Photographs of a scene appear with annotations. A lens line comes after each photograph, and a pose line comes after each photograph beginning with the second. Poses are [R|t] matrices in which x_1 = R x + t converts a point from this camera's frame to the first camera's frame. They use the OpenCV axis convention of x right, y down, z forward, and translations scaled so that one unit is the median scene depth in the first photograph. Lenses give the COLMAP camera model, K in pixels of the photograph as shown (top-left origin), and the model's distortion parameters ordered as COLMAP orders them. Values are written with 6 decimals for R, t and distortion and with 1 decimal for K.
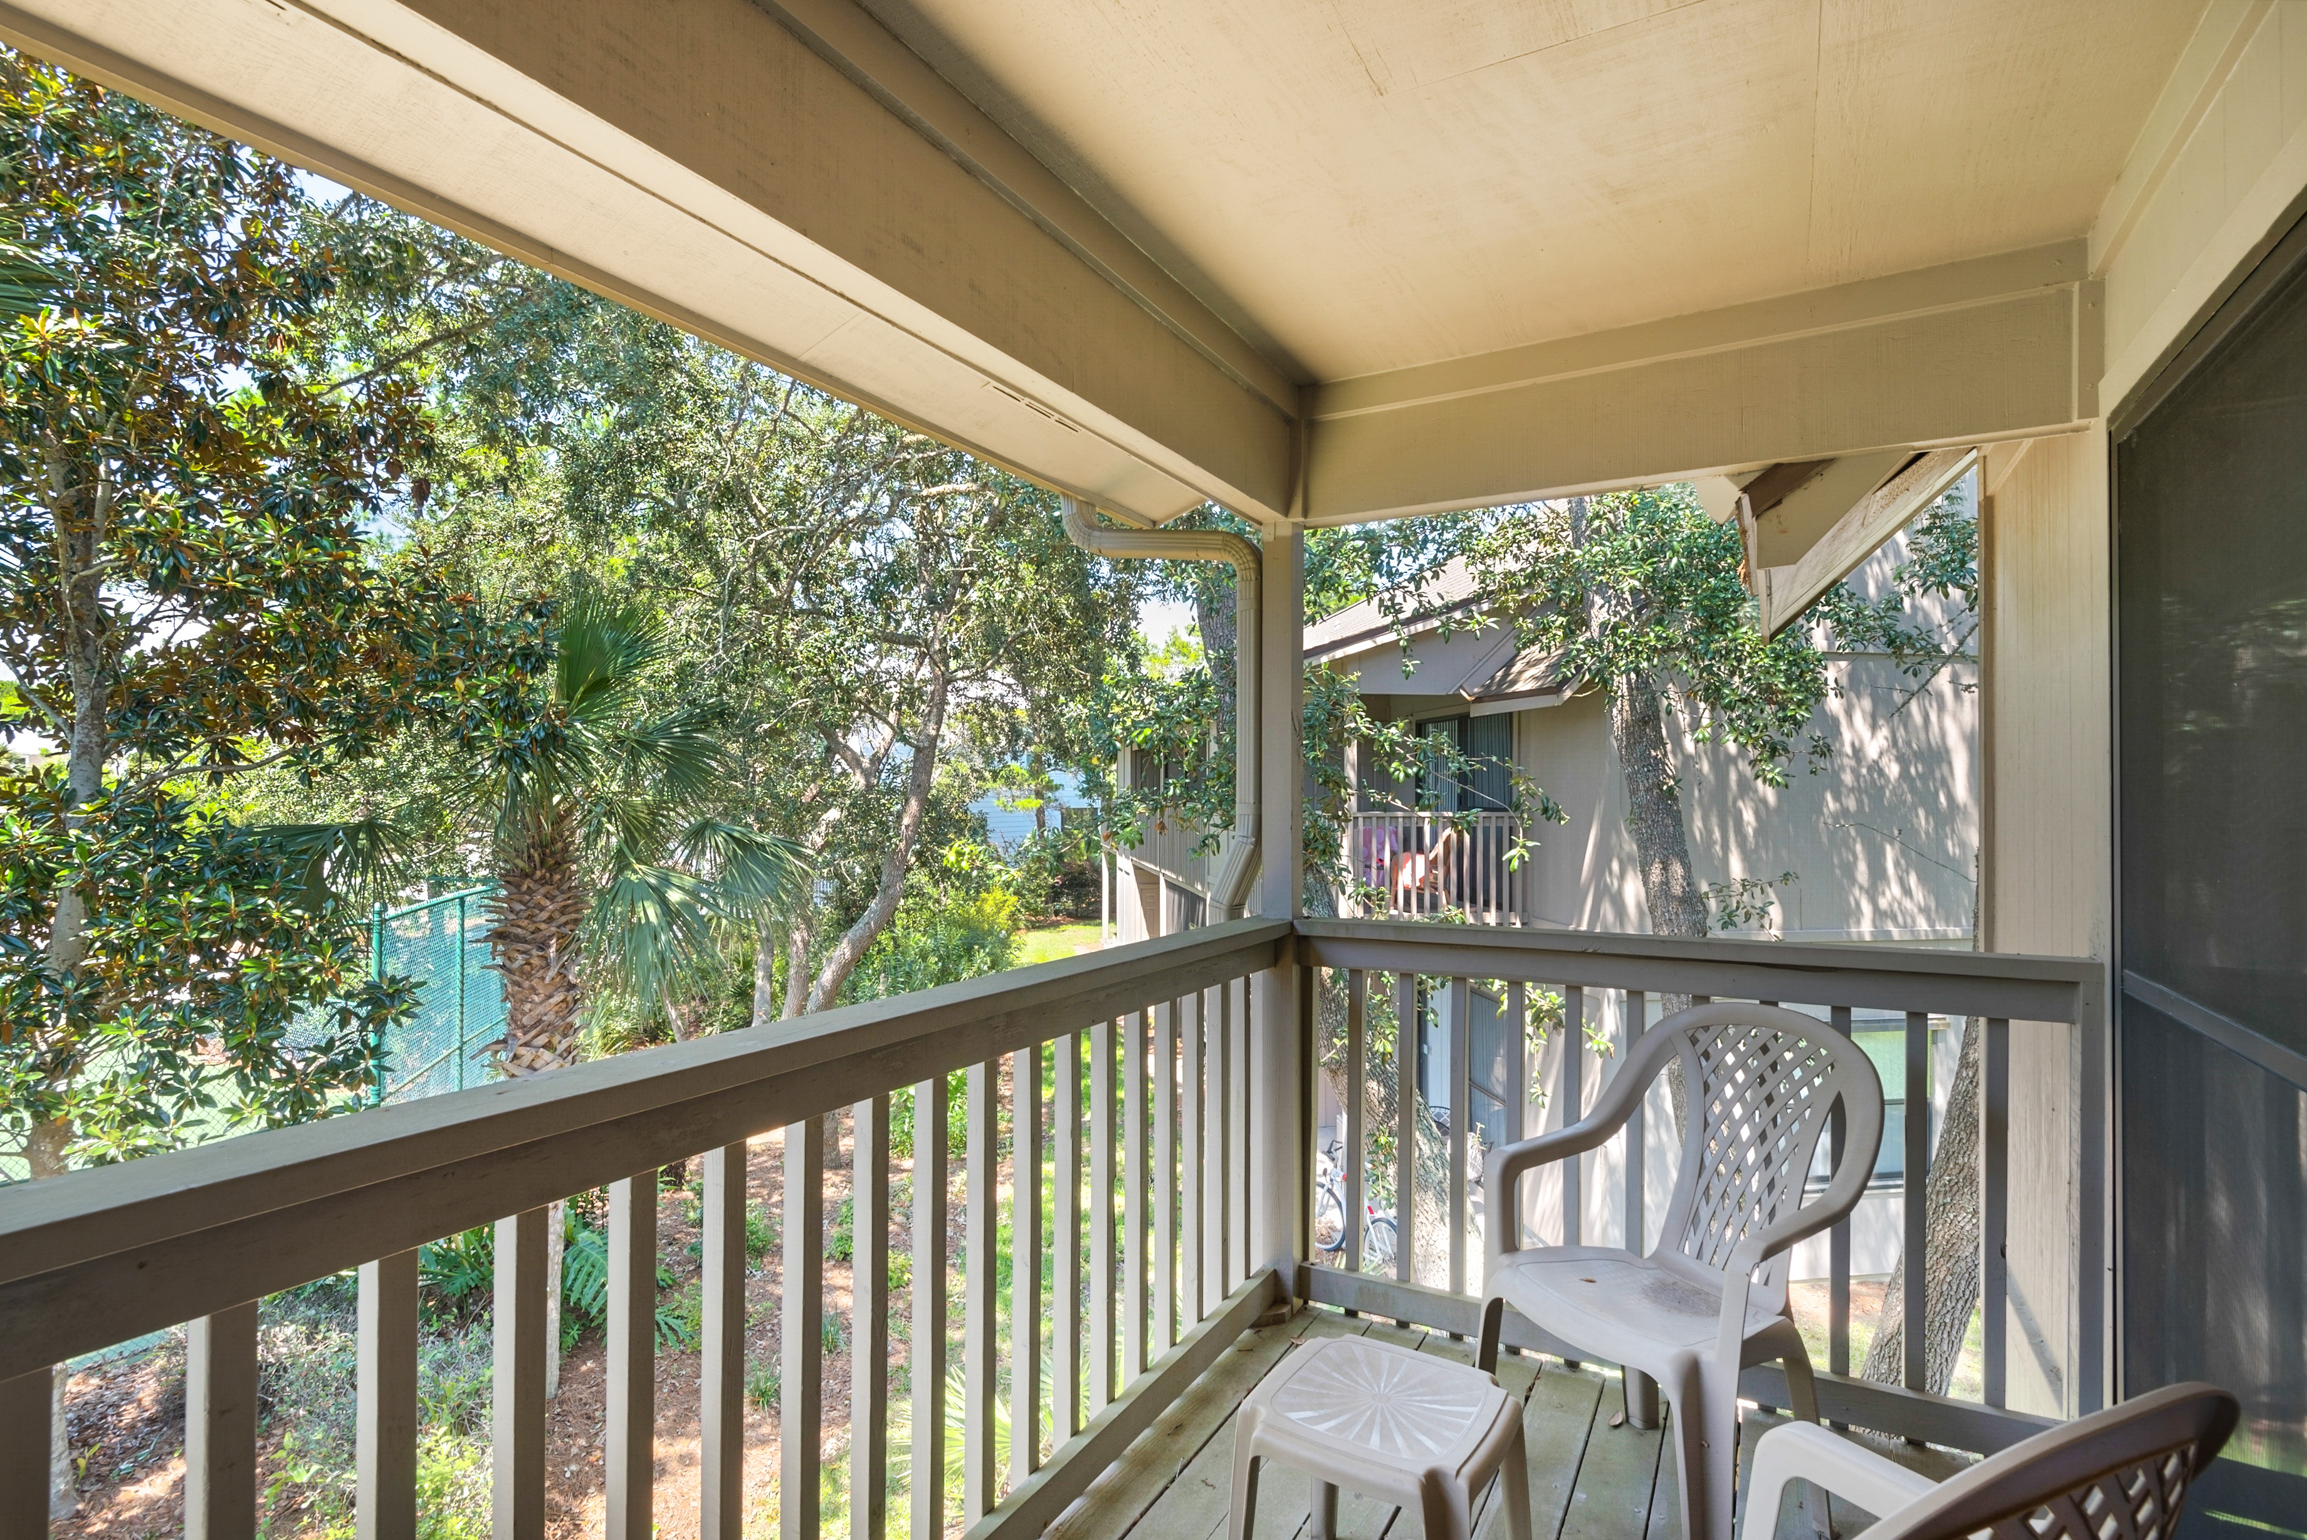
lens RADIAL K [[1112.5, 0, 1150.8], [0, 1112.5, 766.2], [0, 0, 1]] dist [0.001312, -0.002688]
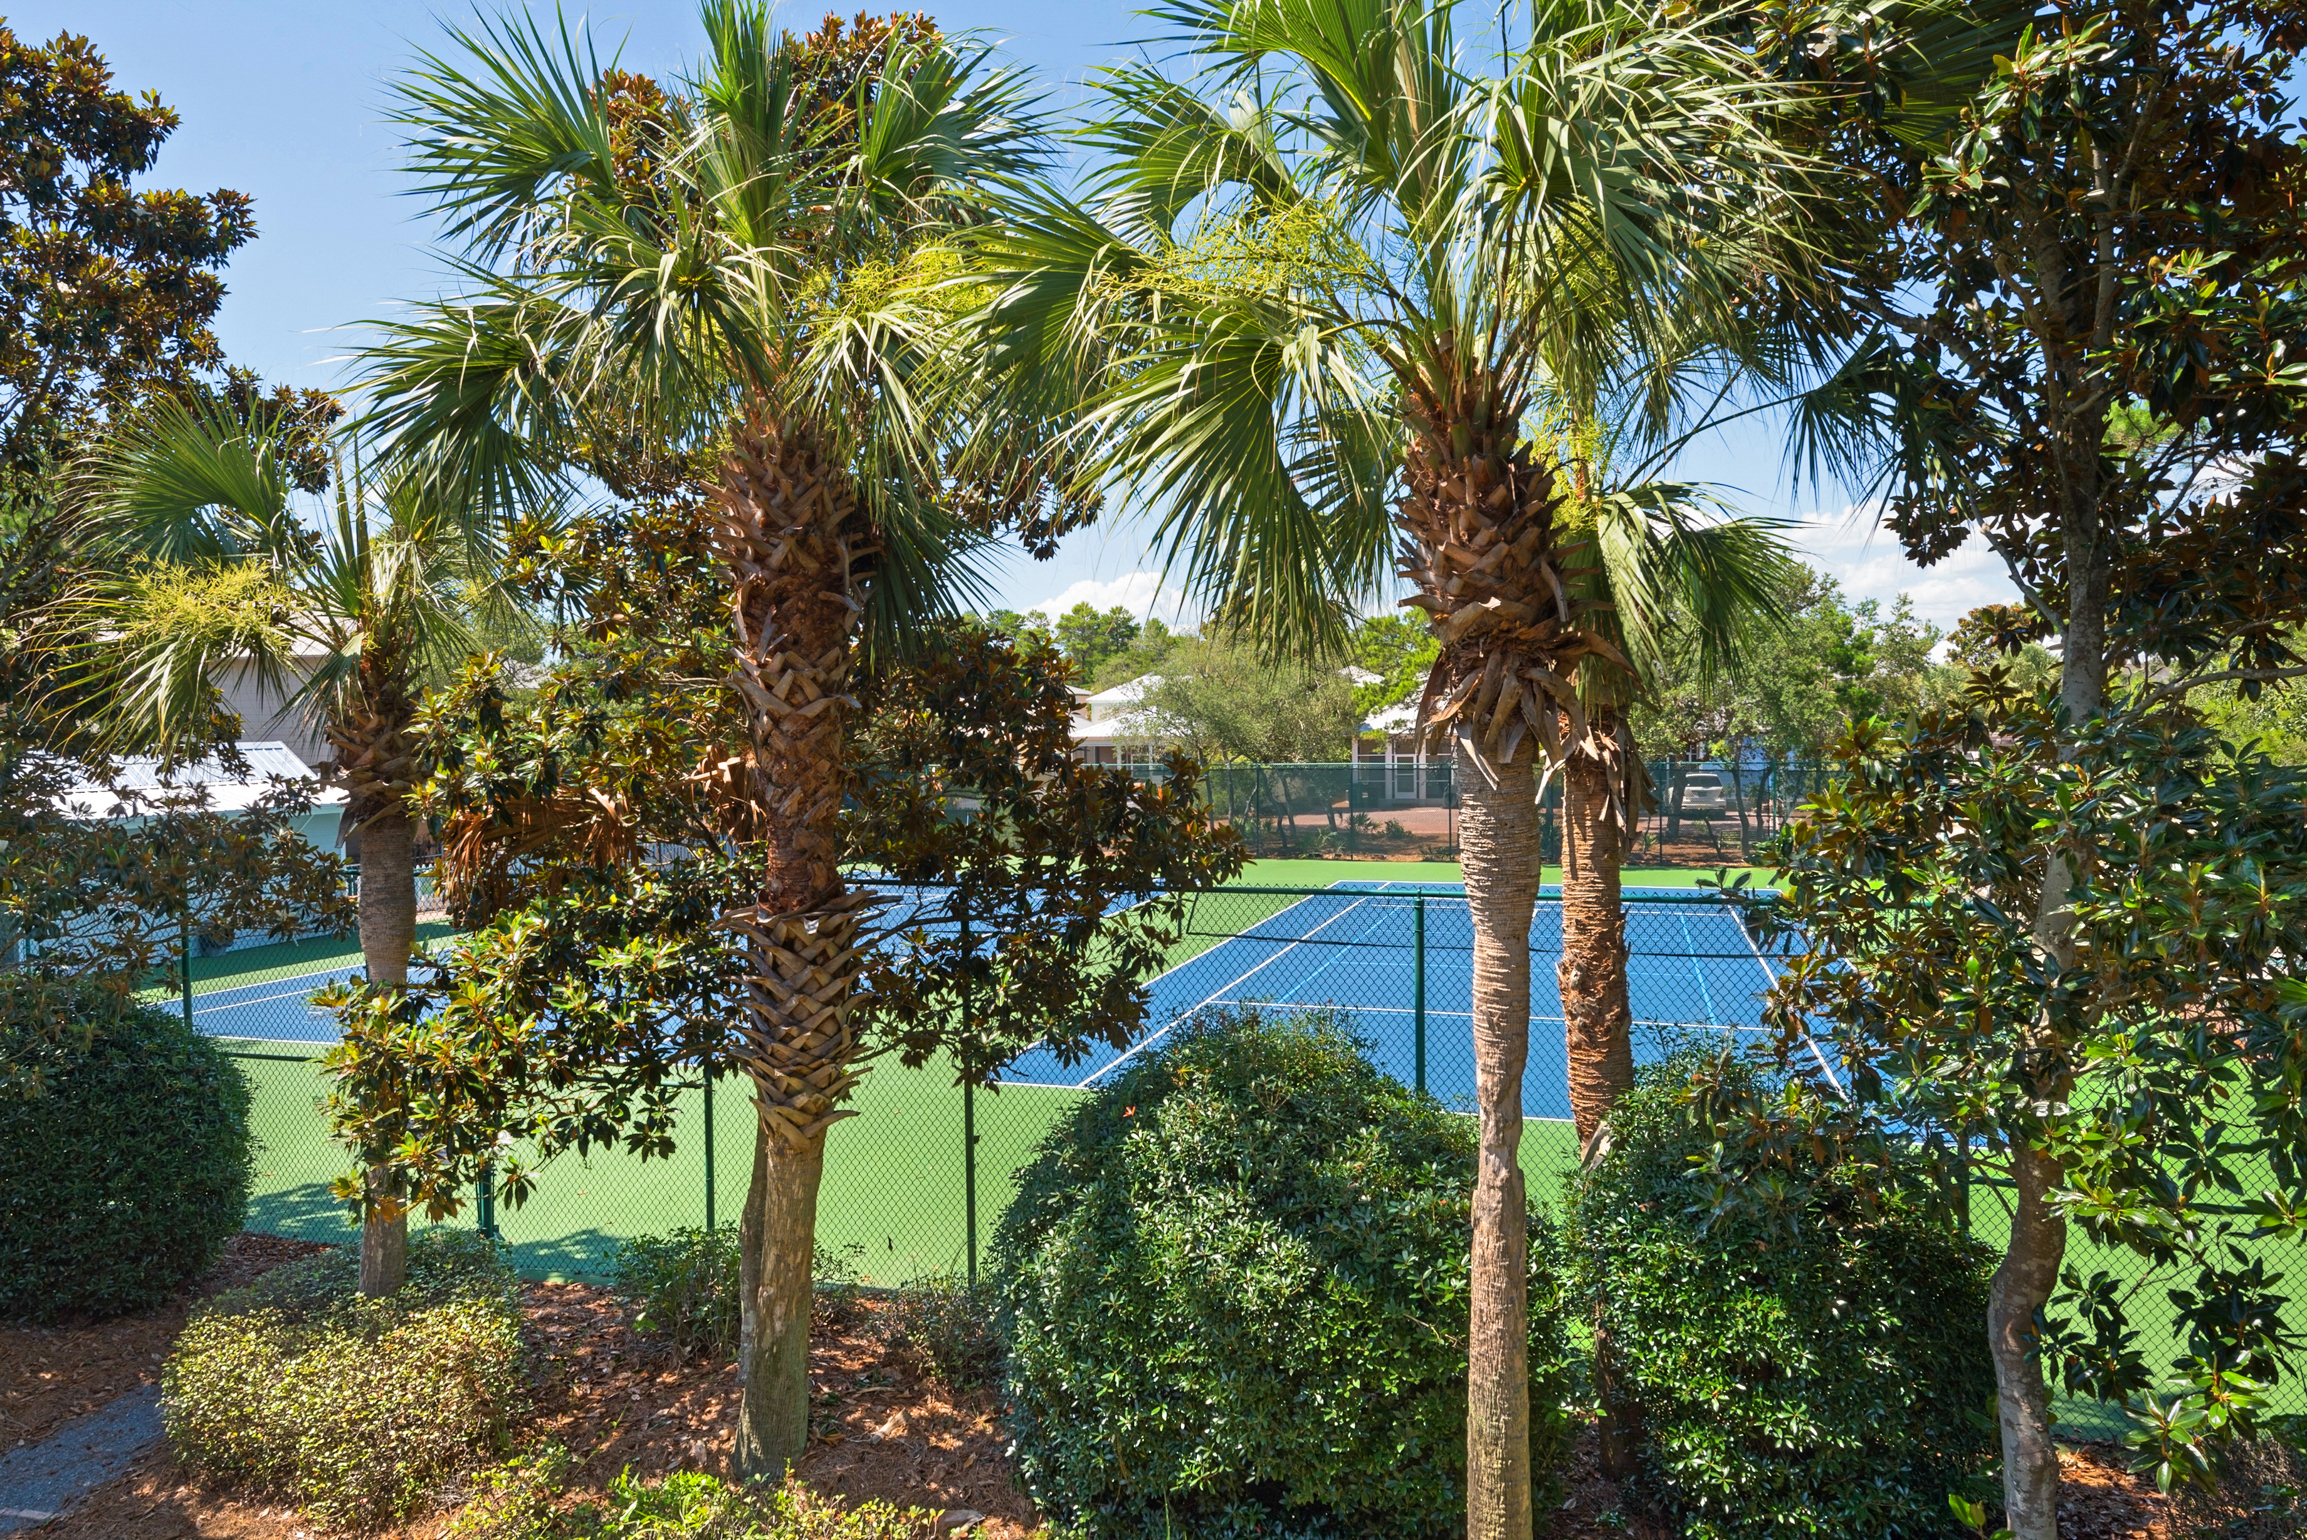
lens RADIAL K [[1495.6, 0, 1160.2], [0, 1495.6, 775.9], [0, 0, 1]] dist [0.024072, -0.016347]
pose [[0.231605, 0.041939, -0.971905, -0.136942], [0.025165, 0.998478, 0.049082, 0.002033], [0.972484, -0.035825, 0.230197, 0.187342]]
